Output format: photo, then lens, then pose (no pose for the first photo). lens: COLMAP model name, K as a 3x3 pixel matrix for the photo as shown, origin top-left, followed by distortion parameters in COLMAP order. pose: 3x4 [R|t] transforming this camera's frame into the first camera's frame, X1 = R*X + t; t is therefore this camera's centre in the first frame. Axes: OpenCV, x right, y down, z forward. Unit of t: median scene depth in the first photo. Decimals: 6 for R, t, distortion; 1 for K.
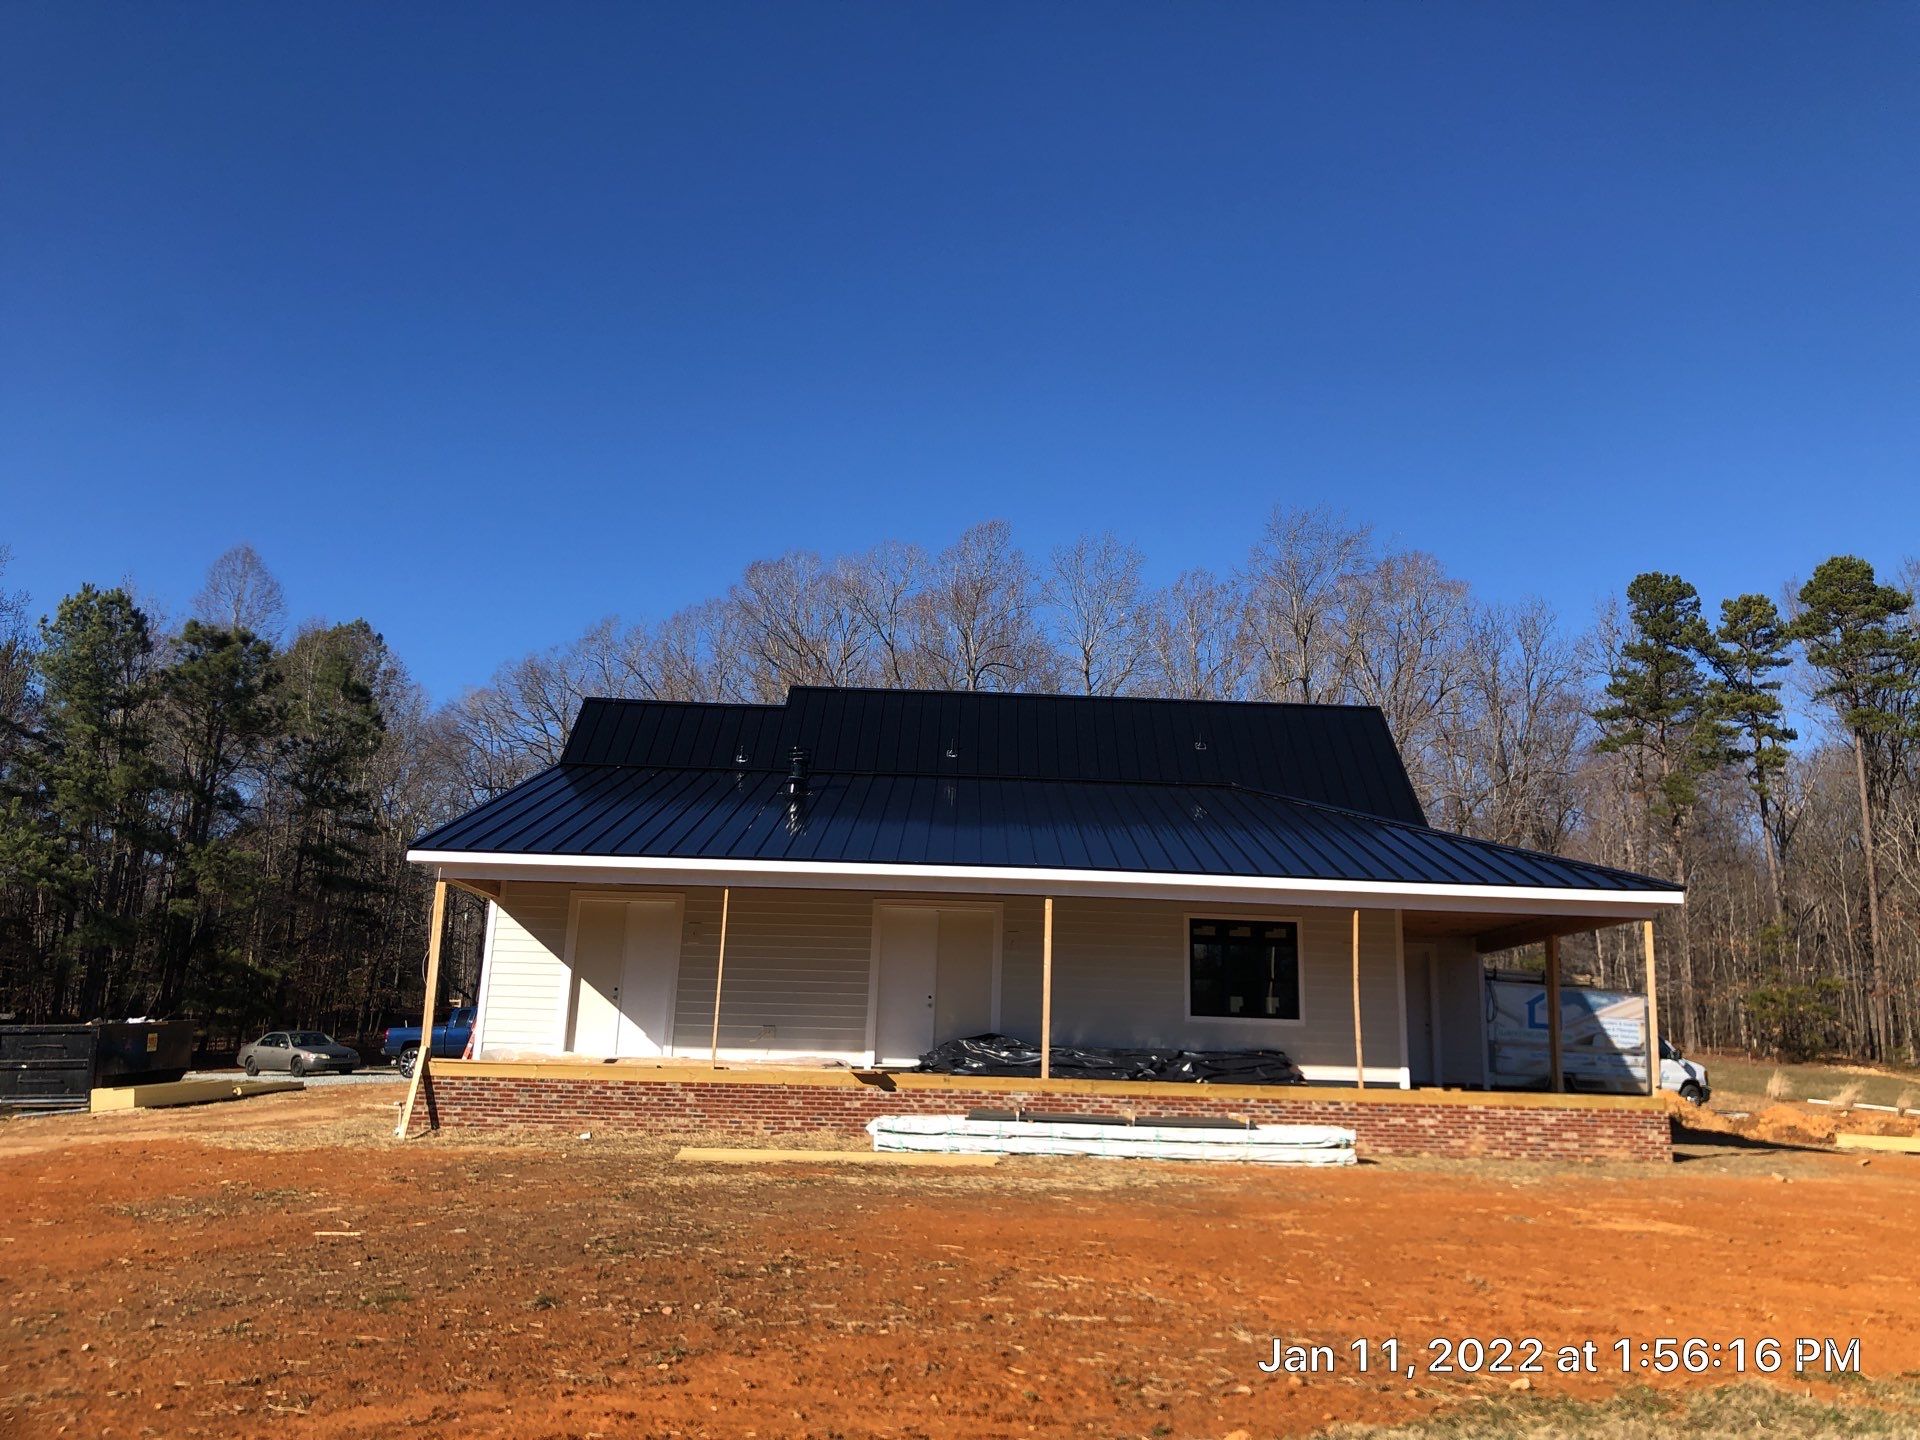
lens RADIAL K [[1568.3, 0, 987.6], [0, 1568.3, 670.9], [0, 0, 1]] dist [0.034819, -0.040171]
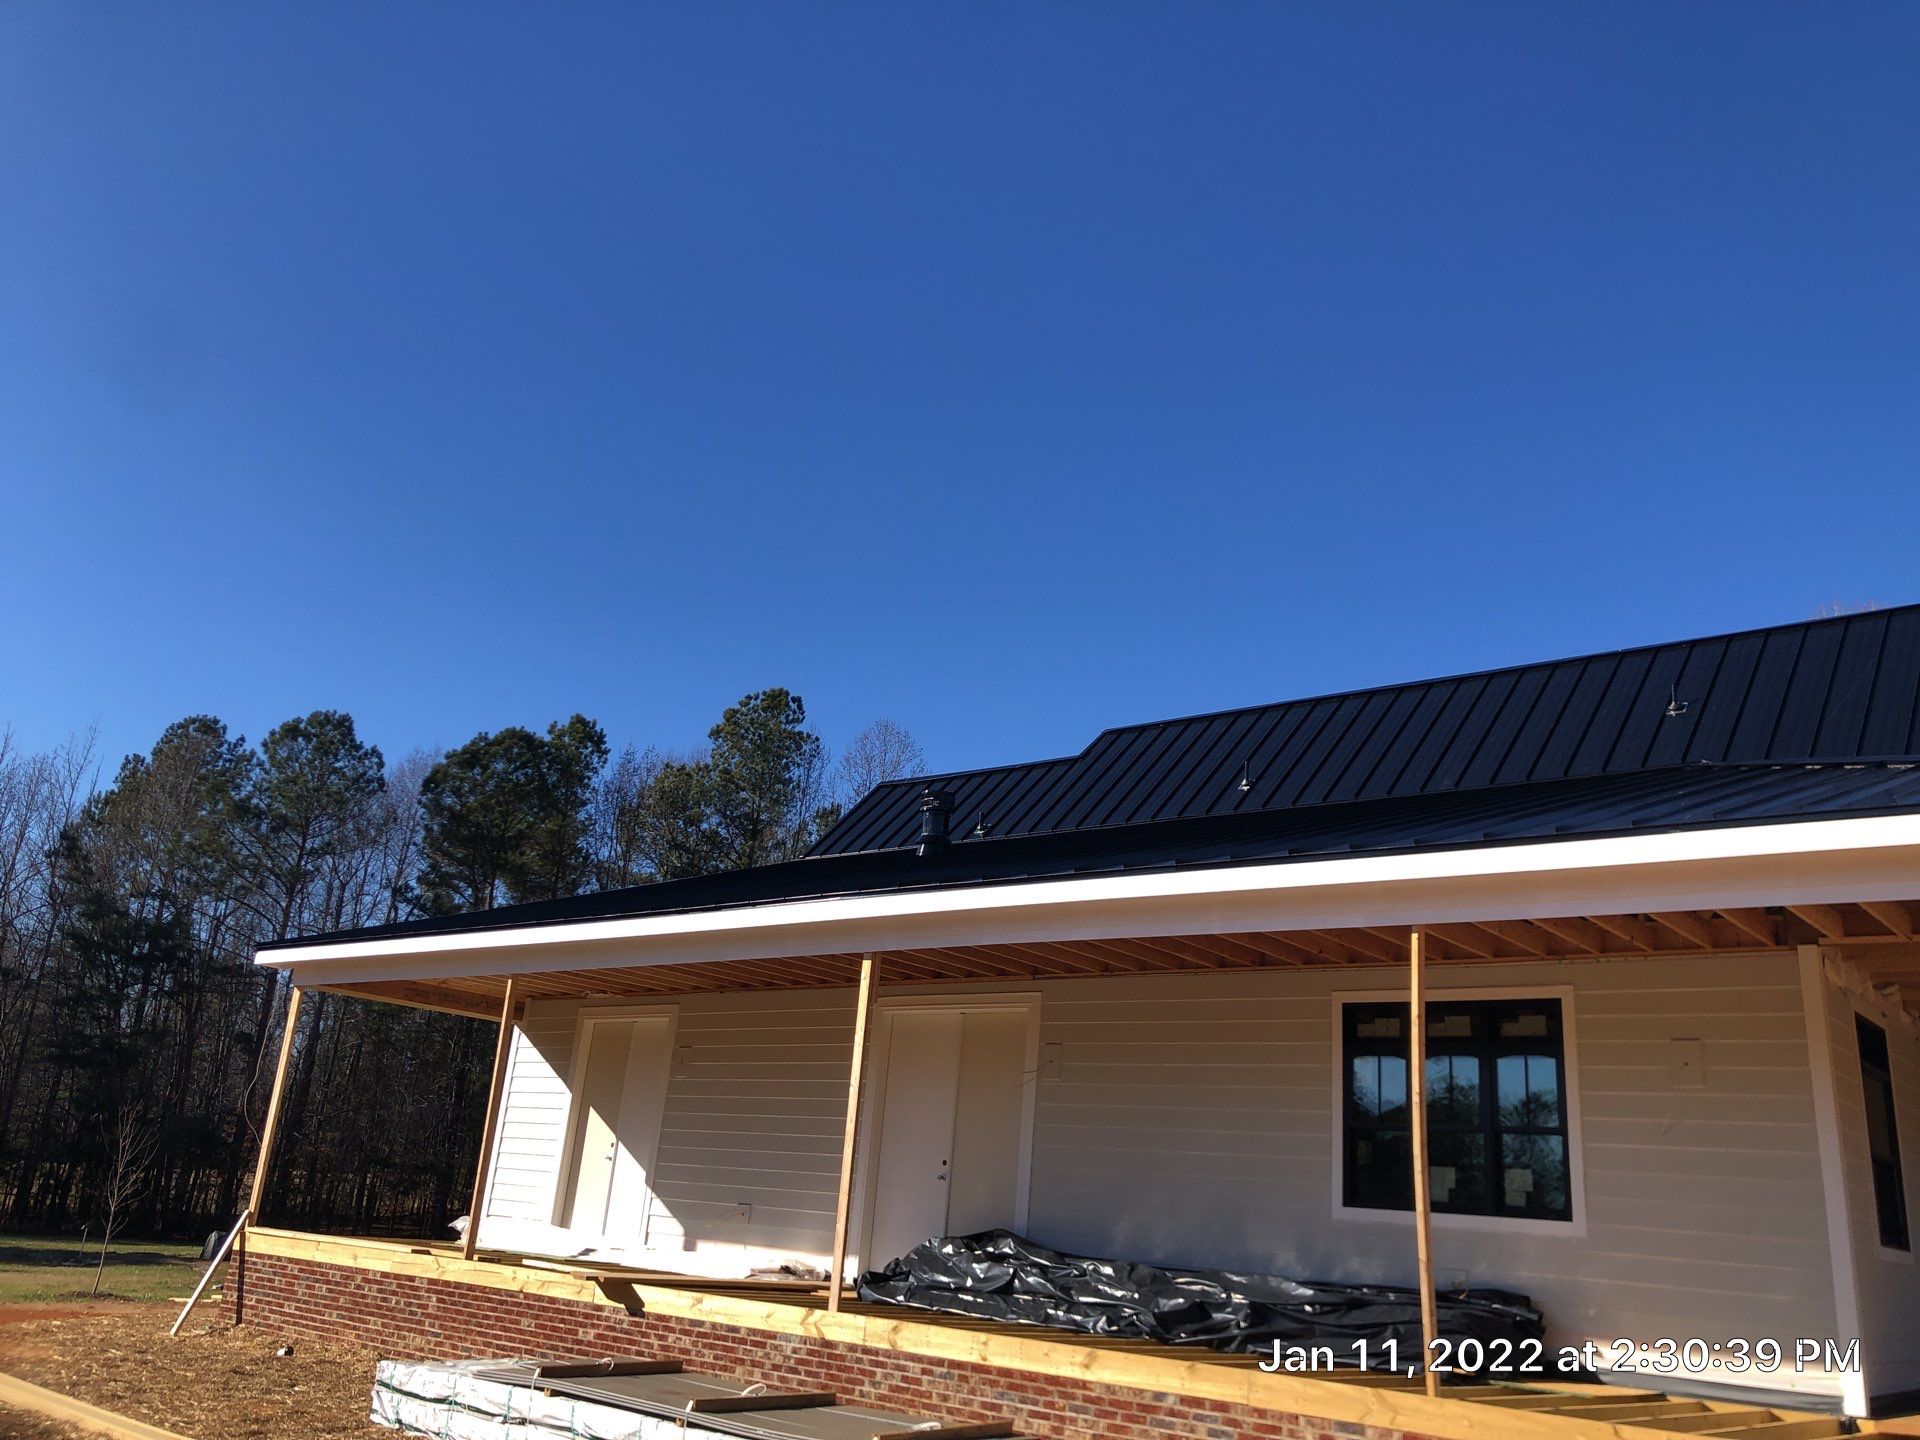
lens RADIAL K [[1568.3, 0, 987.6], [0, 1568.3, 670.9], [0, 0, 1]] dist [0.034819, -0.040171]
pose [[0.754717, -0.187133, -0.628795, 0.377332], [0.102501, 0.980320, -0.168721, 0.128914], [0.647993, 0.062884, 0.759046, 0.552608]]
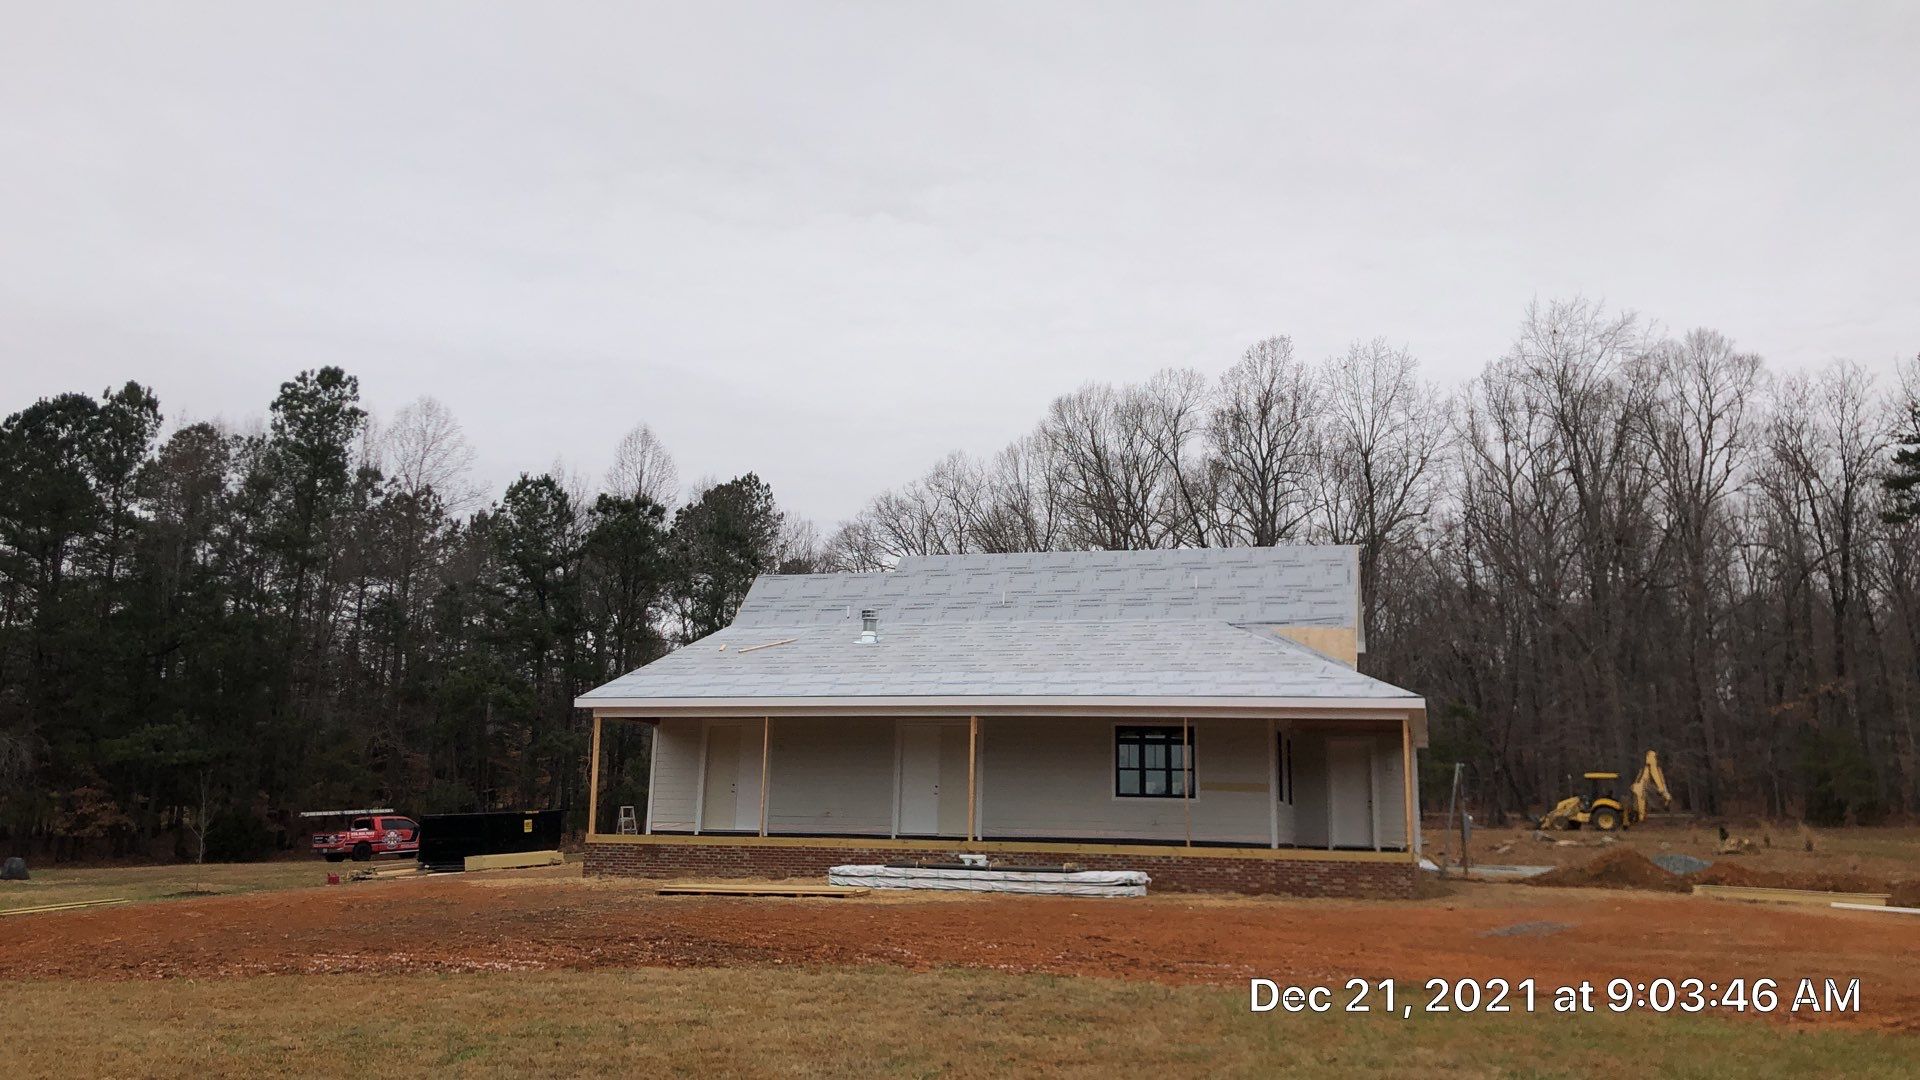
lens RADIAL K [[1558.7, 0, 978.2], [0, 1558.7, 512.6], [0, 0, 1]] dist [0.048256, -0.046362]
pose [[0.956070, -0.067758, -0.285201, 0.417761], [0.077508, 0.996726, 0.023024, -0.068589], [0.282707, -0.044118, 0.958191, -0.329053]]
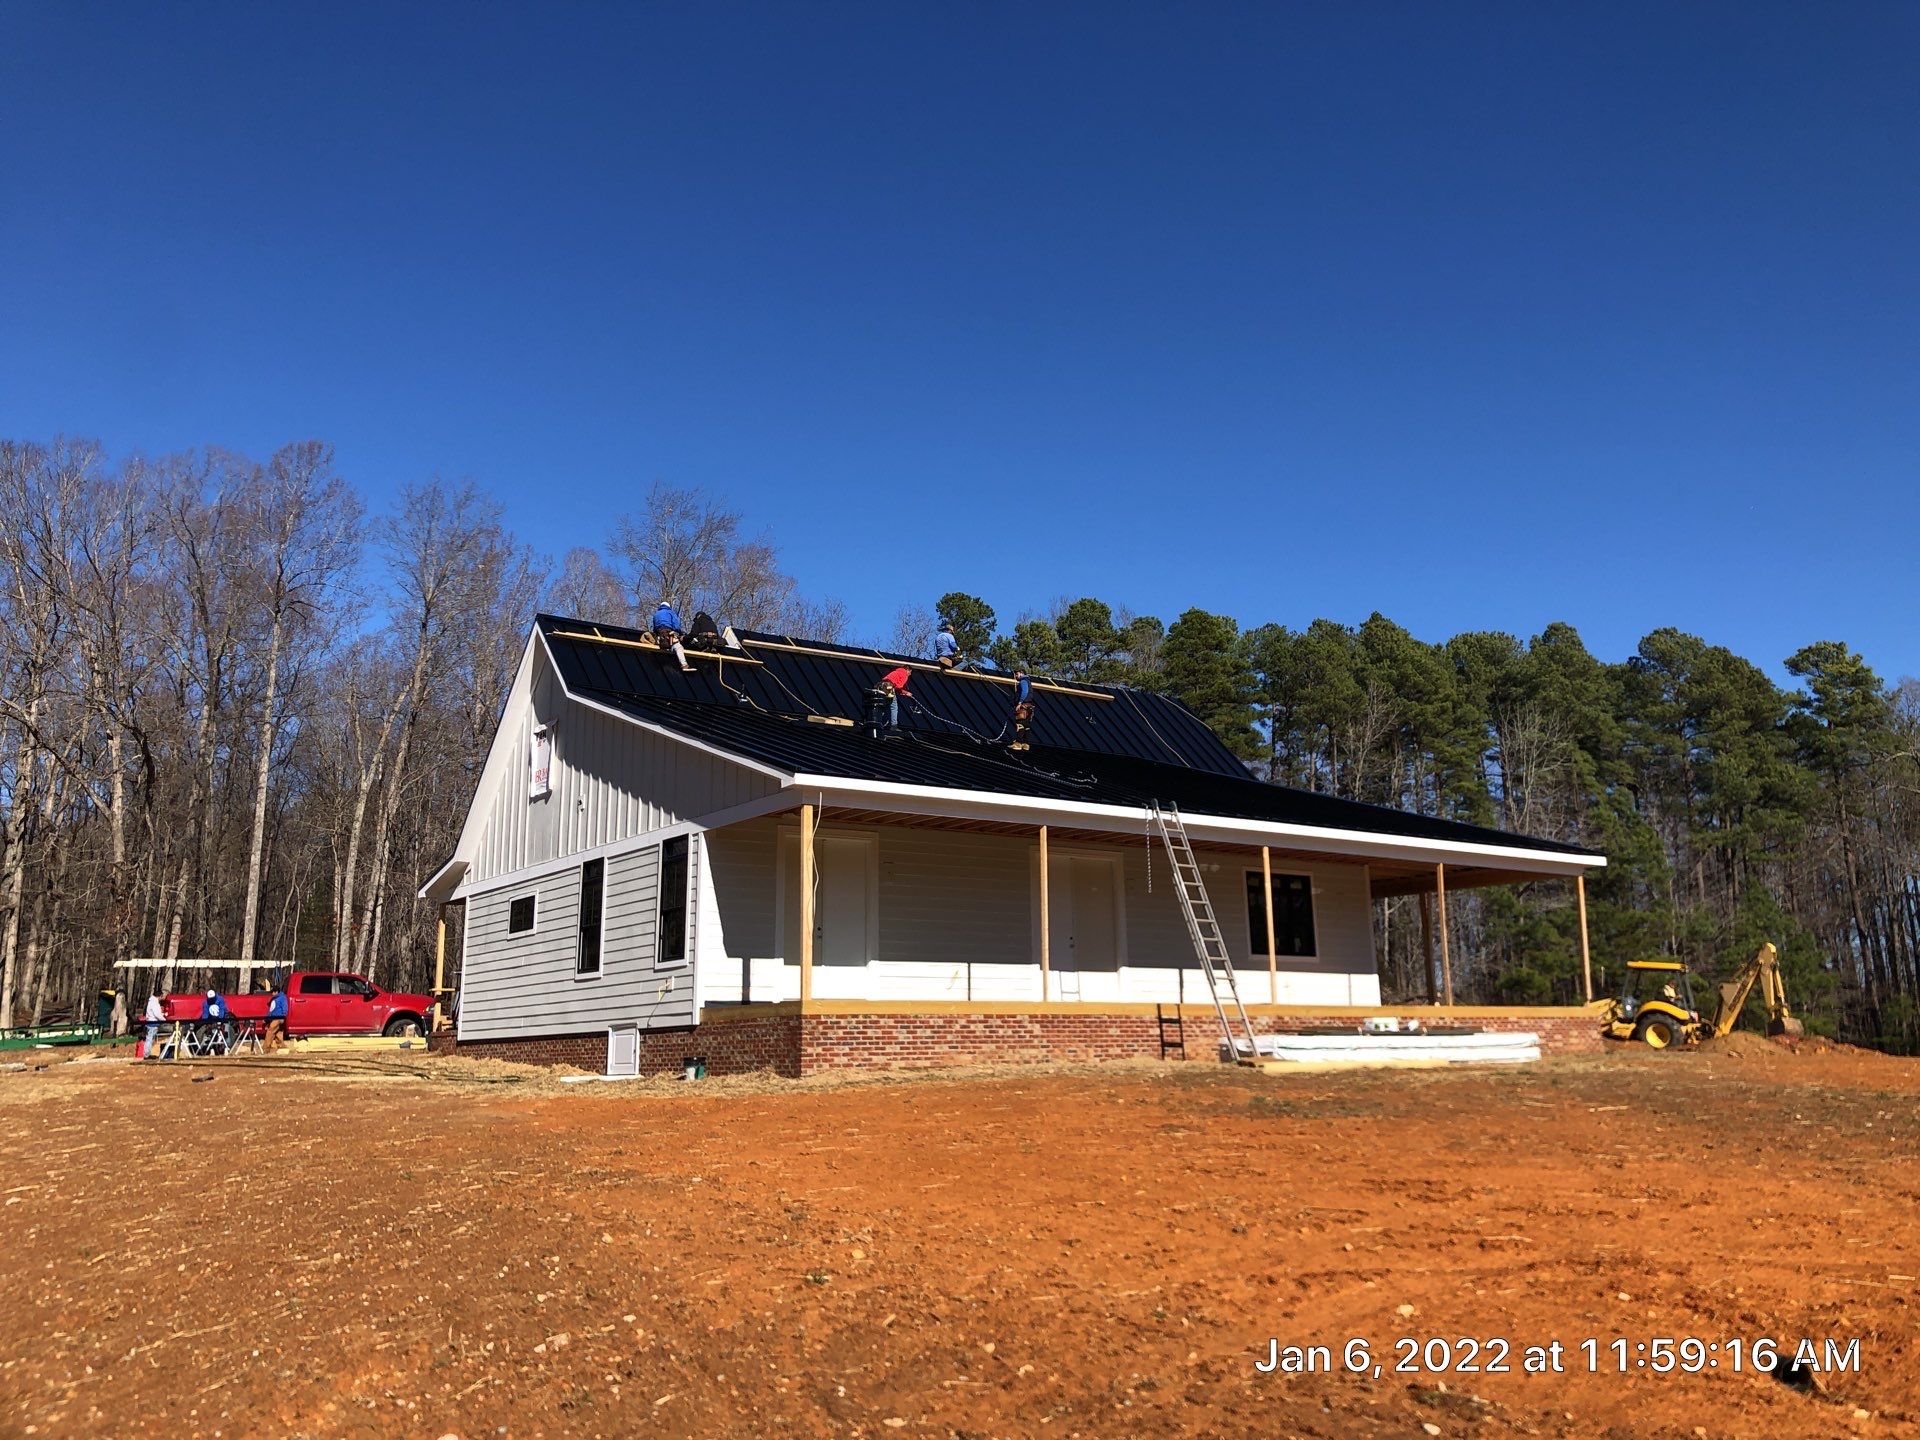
lens RADIAL K [[1561.2, 0, 960.0], [0, 1561.2, 720.0], [0, 0, 1]] dist [0.040211, -0.010286]
pose [[0.827900, 0.076066, 0.555695, -0.698294], [-0.099672, 0.994944, 0.012305, 0.055084], [-0.551949, -0.065574, 0.831295, 0.169726]]
